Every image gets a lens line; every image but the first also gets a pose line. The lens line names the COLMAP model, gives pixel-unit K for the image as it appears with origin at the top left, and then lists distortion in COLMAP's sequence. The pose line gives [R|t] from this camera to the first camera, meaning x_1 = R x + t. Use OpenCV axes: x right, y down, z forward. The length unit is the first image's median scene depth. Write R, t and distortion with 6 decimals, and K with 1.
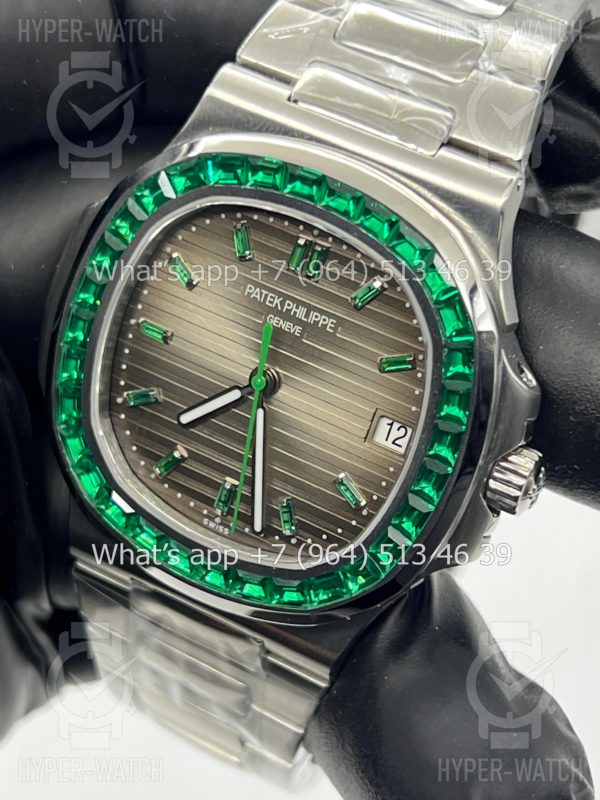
lens RADIAL K [[1919.8, 0, 300.0], [0, 1919.8, 400.0], [0, 0, 1]] dist [0.114688, 0.551817]
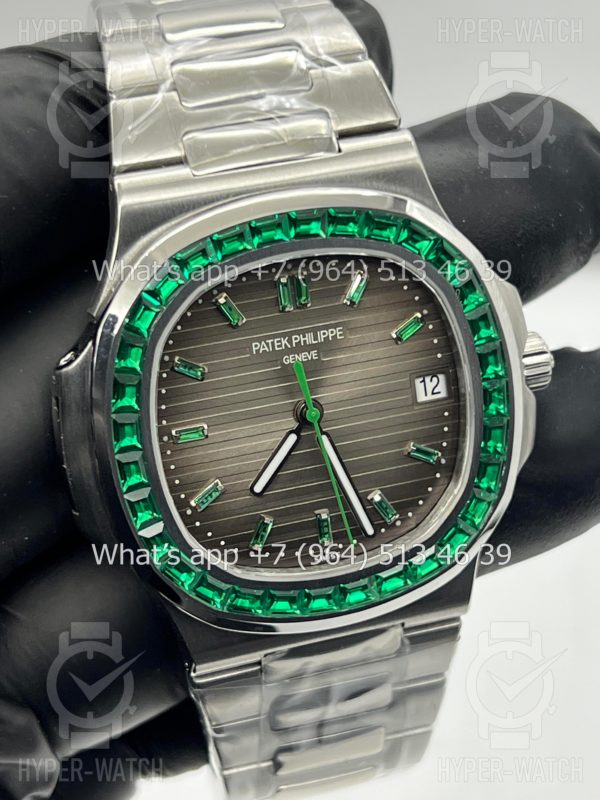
lens RADIAL K [[1919.8, 0, 300.0], [0, 1919.8, 400.0], [0, 0, 1]] dist [0.114688, 0.551817]
pose [[0.689740, -0.526355, 0.497202, -0.552940], [0.521059, 0.837634, 0.163911, -0.194744], [-0.502749, 0.146016, 0.852011, 0.092931]]
